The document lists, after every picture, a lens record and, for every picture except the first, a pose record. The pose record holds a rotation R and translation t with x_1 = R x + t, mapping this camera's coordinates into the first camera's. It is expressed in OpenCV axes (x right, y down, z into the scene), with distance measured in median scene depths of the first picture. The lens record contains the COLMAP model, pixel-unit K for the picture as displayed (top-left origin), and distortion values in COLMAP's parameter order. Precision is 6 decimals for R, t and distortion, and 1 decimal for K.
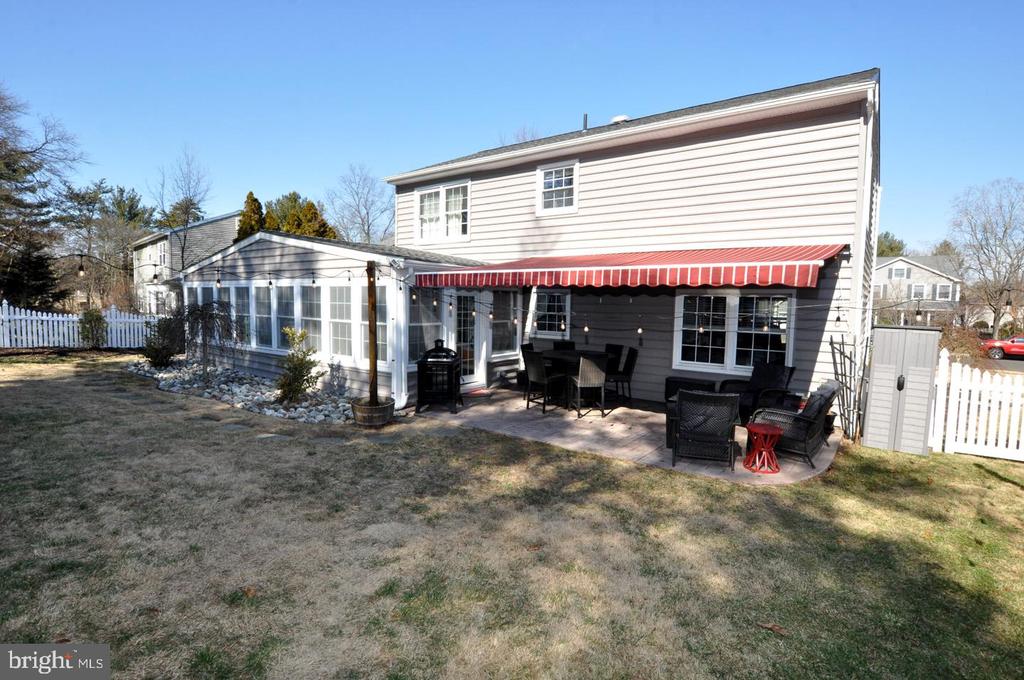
lens RADIAL K [[500.8, 0, 511.6], [0, 500.8, 342.2], [0, 0, 1]] dist [-0.004887, -0.000389]
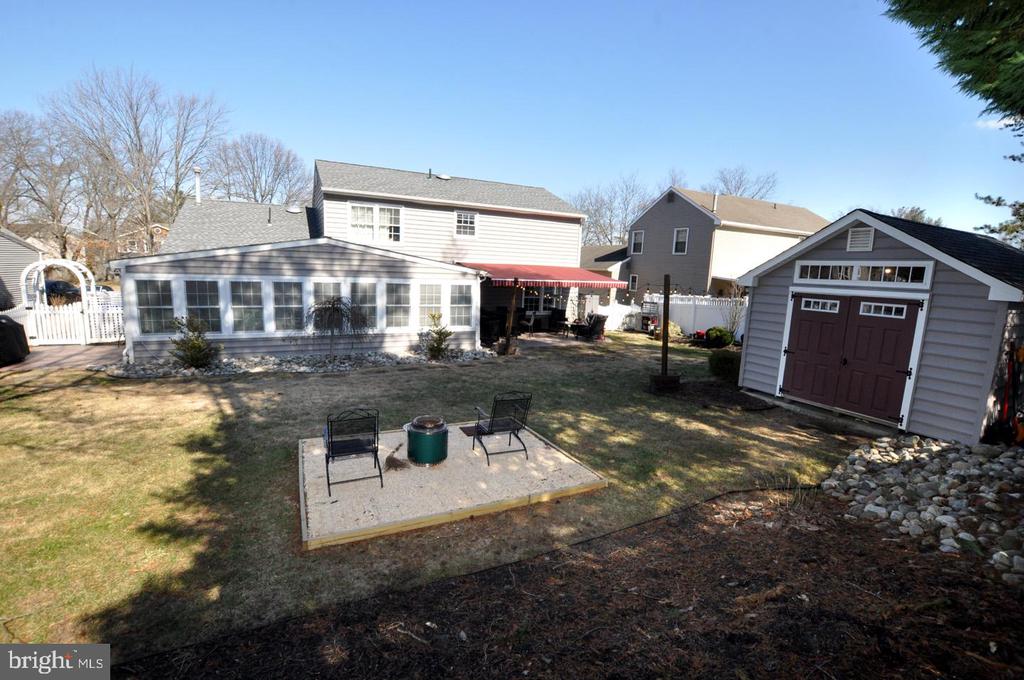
lens RADIAL K [[455.1, 0, 514.2], [0, 455.1, 339.8], [0, 0, 1]] dist [0.001053, 0.000000]
pose [[0.432226, -0.144638, 0.890090, -1.384513], [0.046357, 0.989312, 0.138251, -0.111667], [-0.900573, -0.018494, 0.434312, 0.103621]]
